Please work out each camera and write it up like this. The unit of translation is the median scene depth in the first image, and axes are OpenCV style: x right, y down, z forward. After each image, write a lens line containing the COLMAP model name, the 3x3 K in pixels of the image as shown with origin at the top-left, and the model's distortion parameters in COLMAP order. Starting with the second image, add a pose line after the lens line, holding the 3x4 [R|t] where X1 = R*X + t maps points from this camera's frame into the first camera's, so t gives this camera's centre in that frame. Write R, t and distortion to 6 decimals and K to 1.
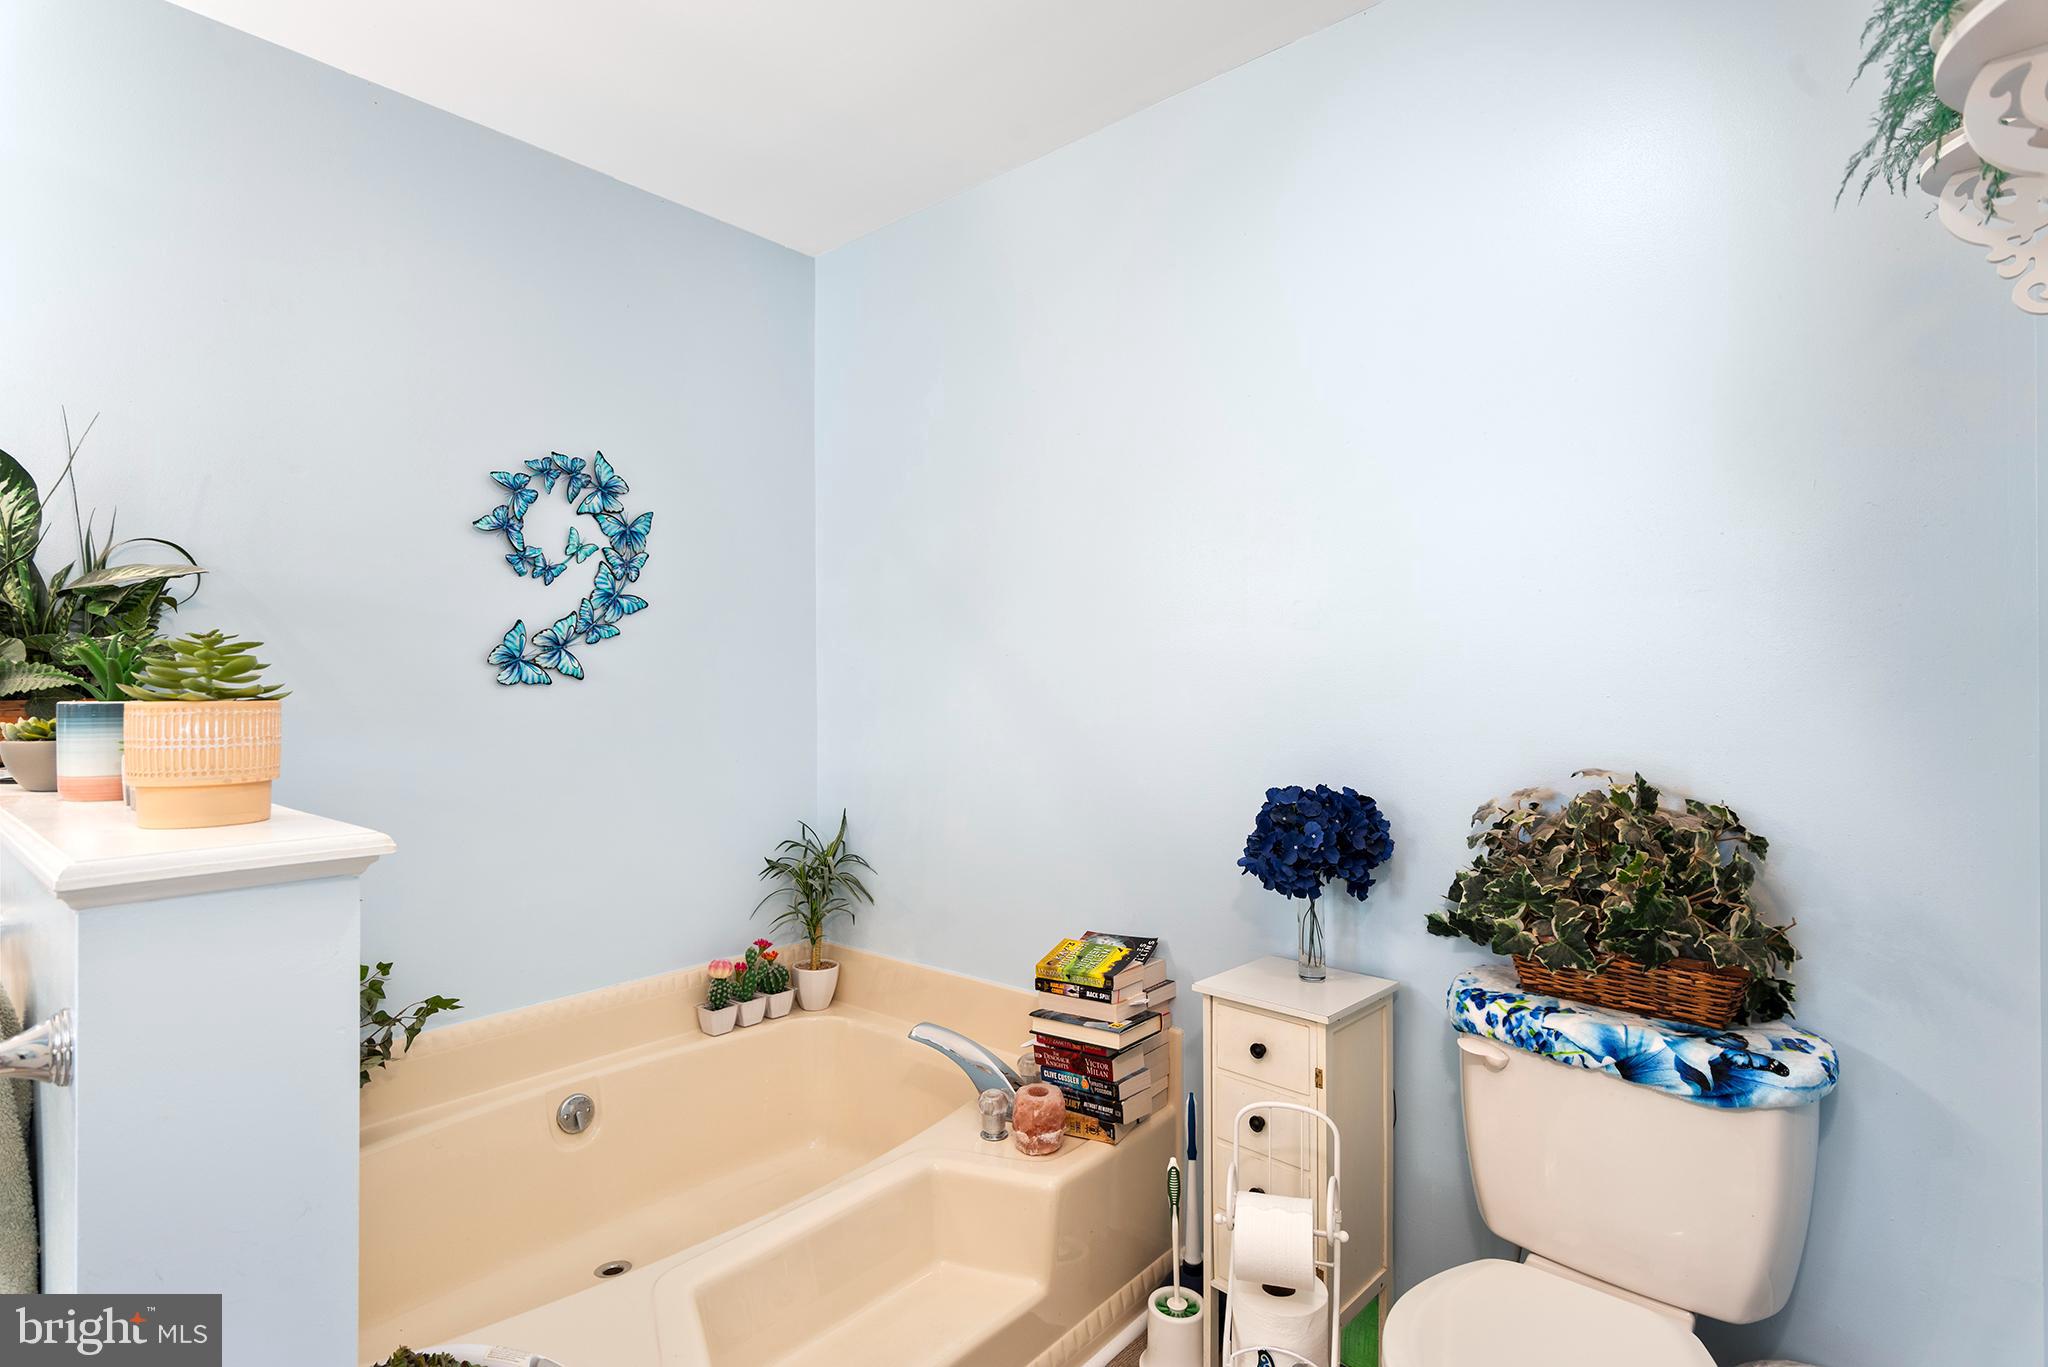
lens RADIAL K [[1017.0, 0, 1027.7], [0, 1017.0, 686.4], [0, 0, 1]] dist [0.001487, -0.000306]
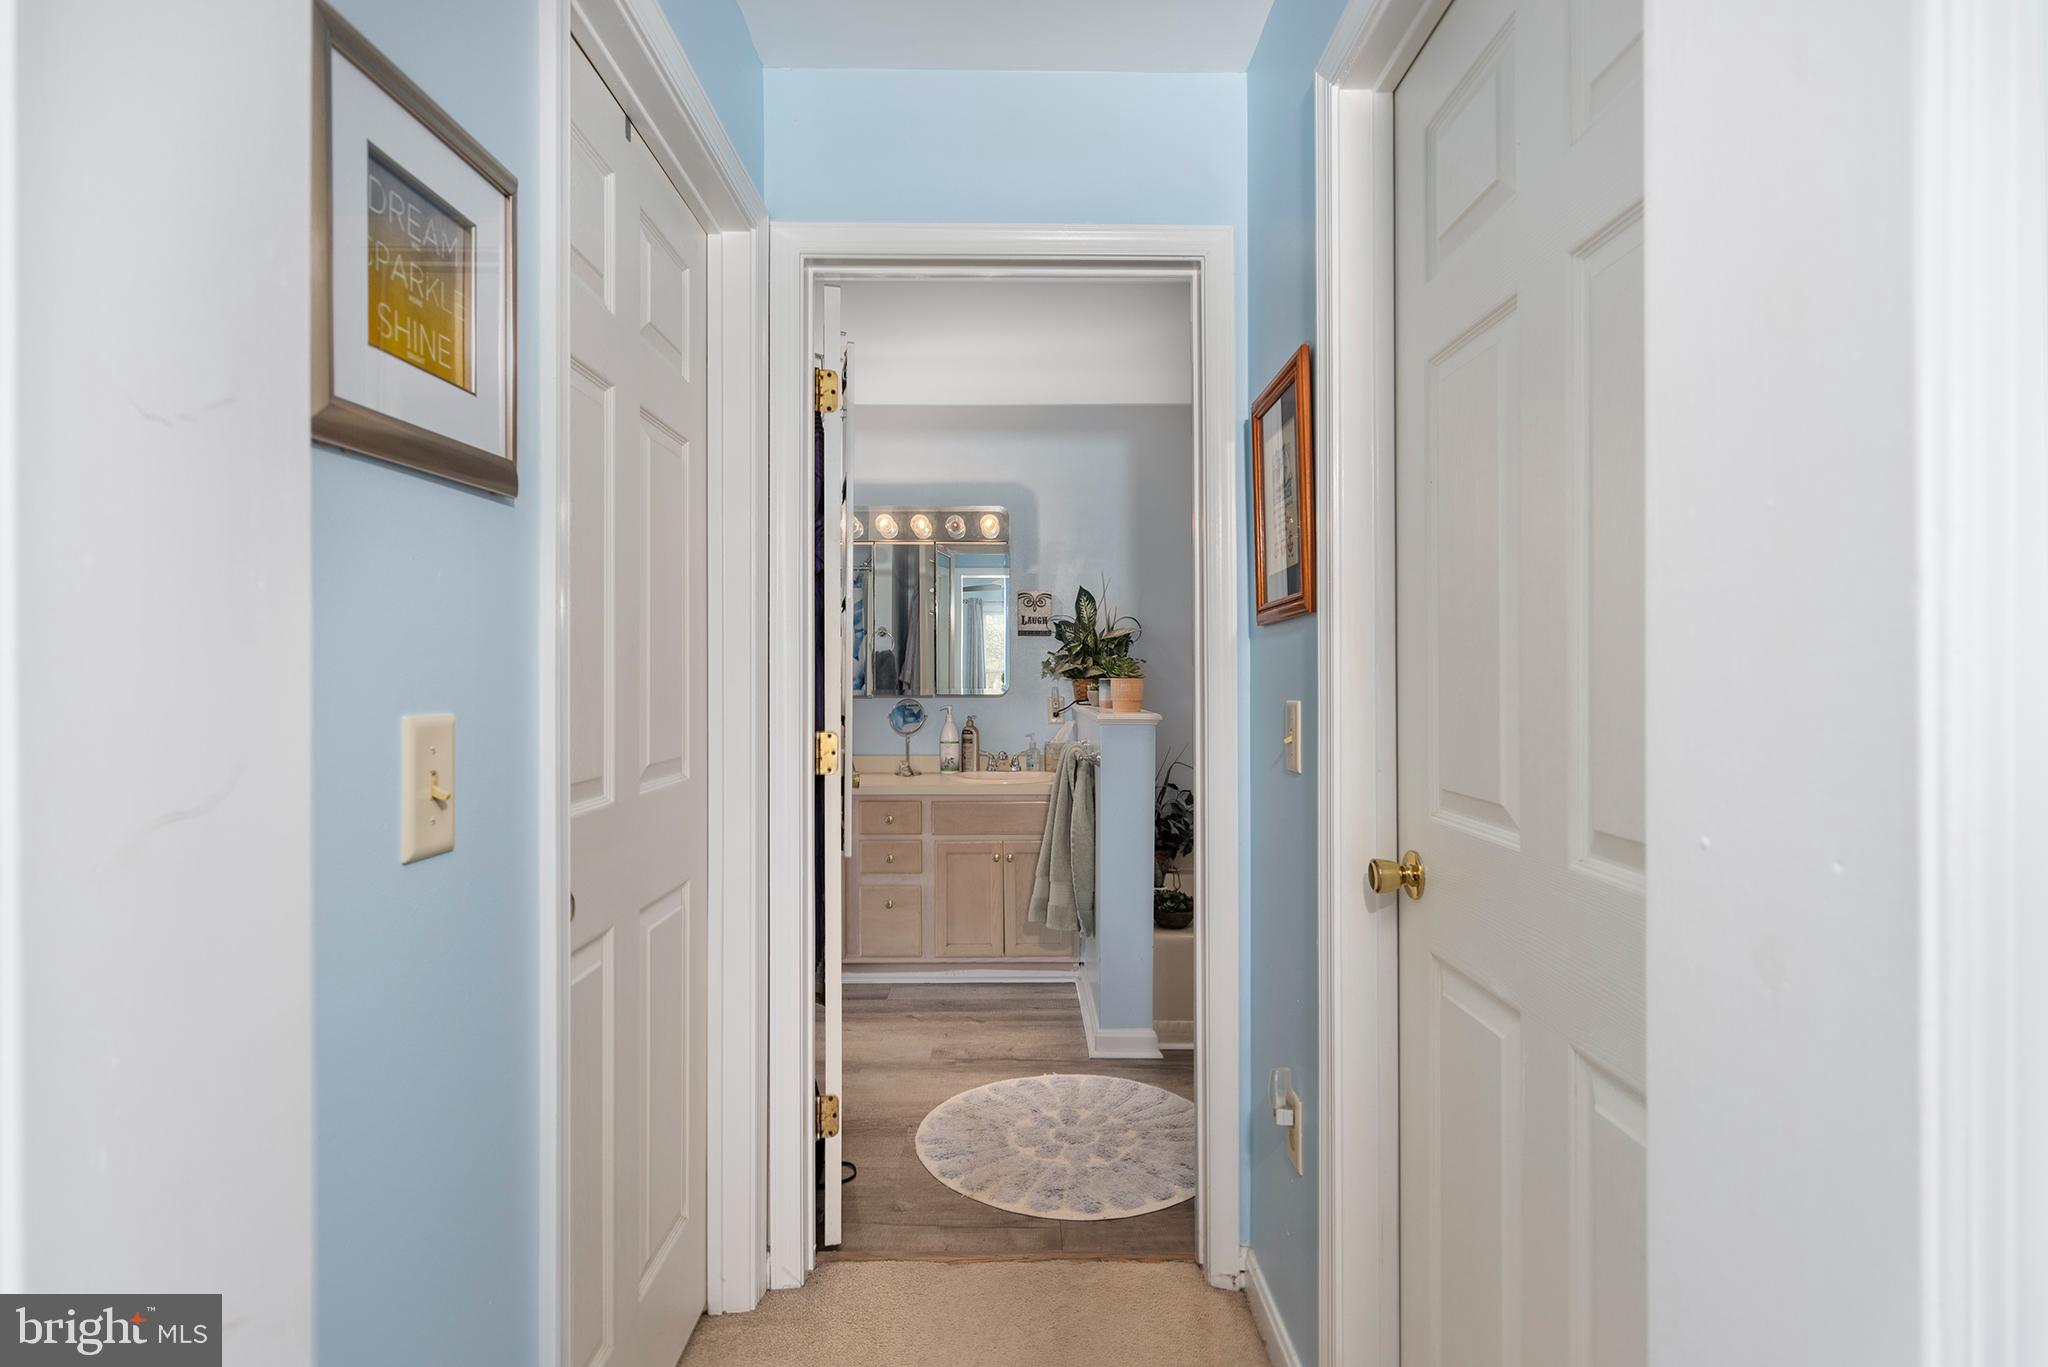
lens RADIAL K [[1017.0, 0, 1024.7], [0, 1017.0, 676.9], [0, 0, 1]] dist [0.001487, -0.000306]
pose [[0.659265, -0.000009, -0.751911, 1.026073], [0.007618, 0.999949, 0.006667, -0.010998], [0.751872, -0.010124, 0.659231, -1.016166]]
